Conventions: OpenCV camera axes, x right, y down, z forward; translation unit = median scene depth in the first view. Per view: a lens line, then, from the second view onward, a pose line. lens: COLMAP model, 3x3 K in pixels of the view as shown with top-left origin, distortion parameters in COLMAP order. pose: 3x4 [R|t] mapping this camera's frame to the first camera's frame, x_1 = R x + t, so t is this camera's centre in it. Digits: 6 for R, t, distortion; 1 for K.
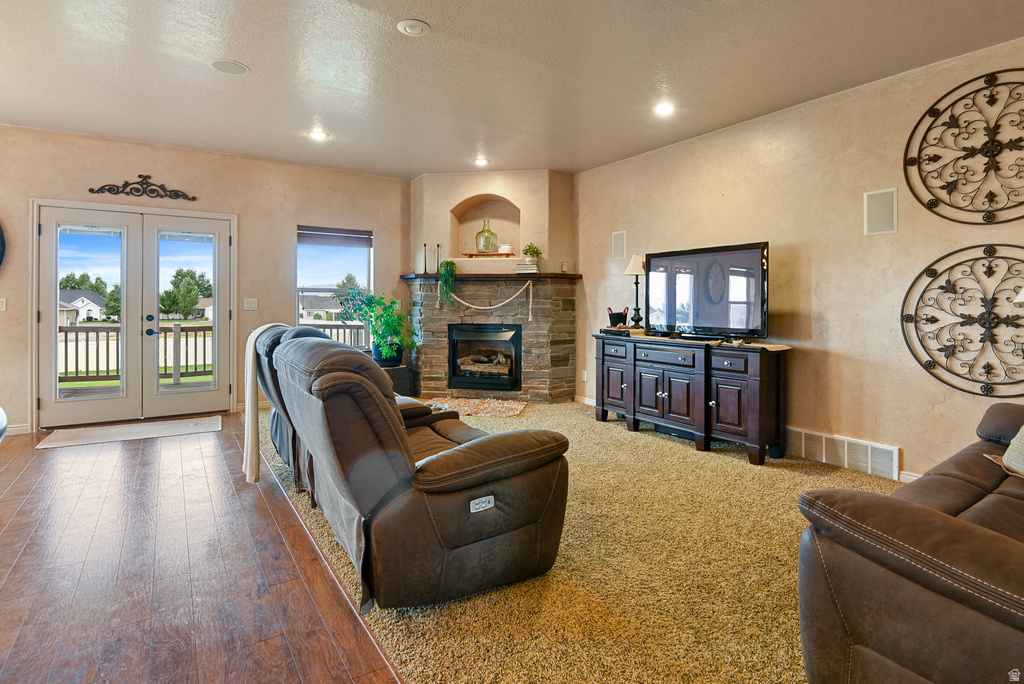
lens RADIAL K [[499.4, 0, 511.2], [0, 499.4, 305.7], [0, 0, 1]] dist [-0.016294, -0.004784]
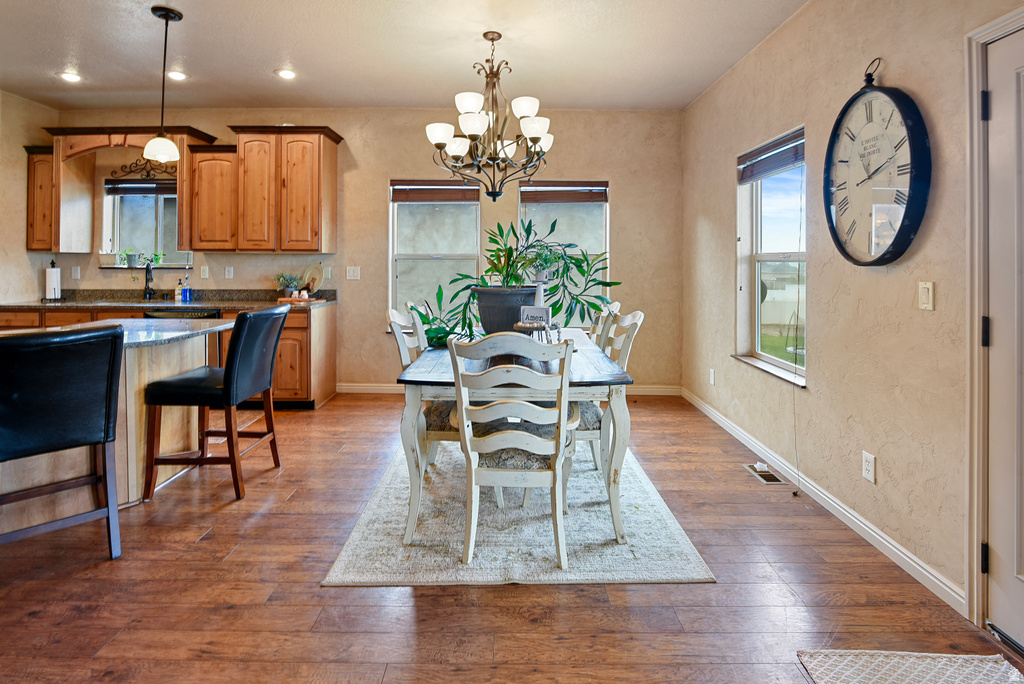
lens RADIAL K [[499.4, 0, 509.1], [0, 499.4, 268.2], [0, 0, 1]] dist [-0.016294, -0.004784]
pose [[-0.569663, 0.007875, -0.821841, -0.367141], [-0.010120, 0.999811, 0.016595, -0.025780], [0.821816, 0.017771, -0.569475, 0.775107]]
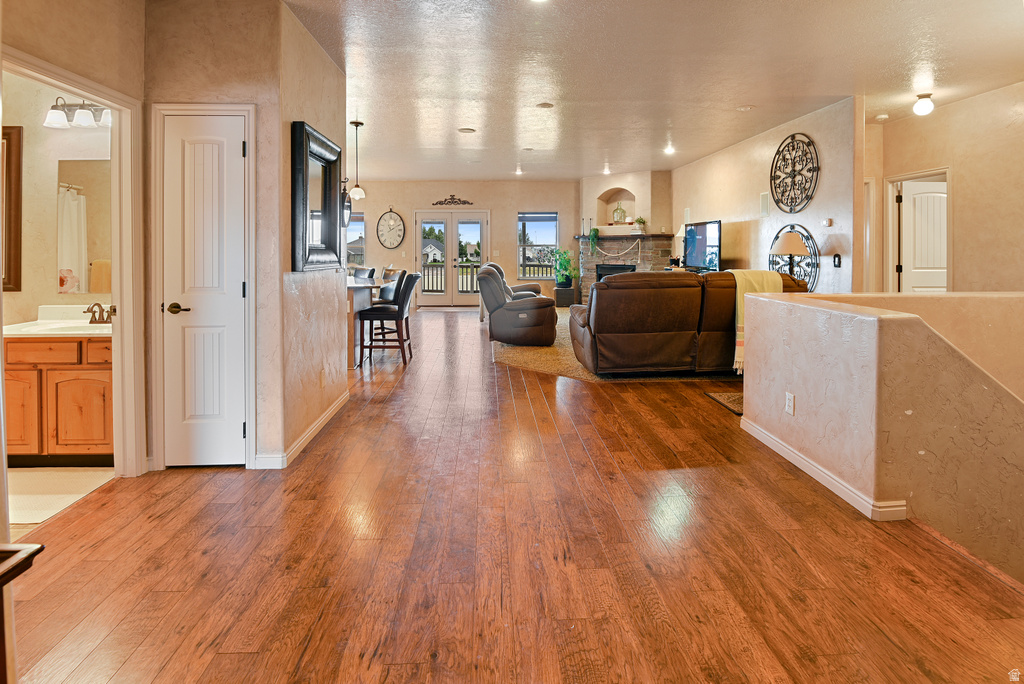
lens RADIAL K [[499.4, 0, 513.2], [0, 499.4, 249.6], [0, 0, 1]] dist [-0.016294, -0.004784]
pose [[0.851043, -0.004333, -0.525078, 0.608717], [0.004203, 0.999990, -0.001440, -0.015708], [0.525079, -0.000982, 0.851053, -0.698039]]
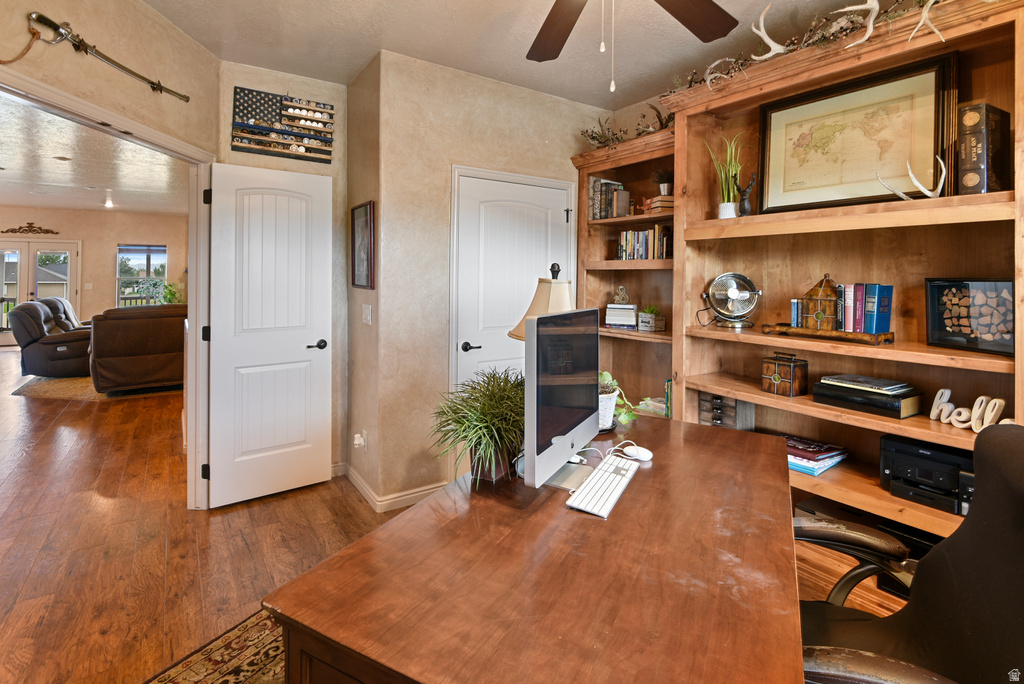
lens RADIAL K [[499.4, 0, 518.7], [0, 499.4, 259.2], [0, 0, 1]] dist [-0.016294, -0.004784]
pose [[0.999942, -0.004829, -0.009657, 1.174766], [0.004483, 0.999358, -0.035555, -0.034405], [0.009822, 0.035510, 0.999321, -0.895891]]
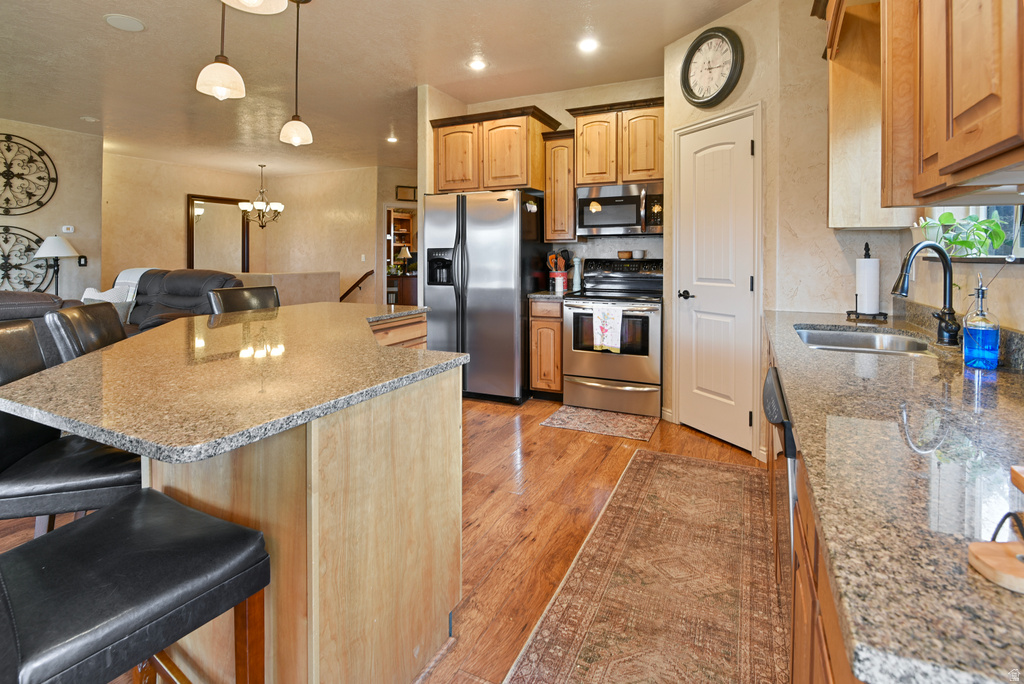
lens RADIAL K [[499.4, 0, 507.5], [0, 499.4, 253.5], [0, 0, 1]] dist [-0.016294, -0.004784]
pose [[-0.493252, -0.001642, 0.869885, -0.874217], [0.004544, 0.999980, 0.004465, -0.011411], [-0.869875, 0.006155, -0.493234, 0.143771]]
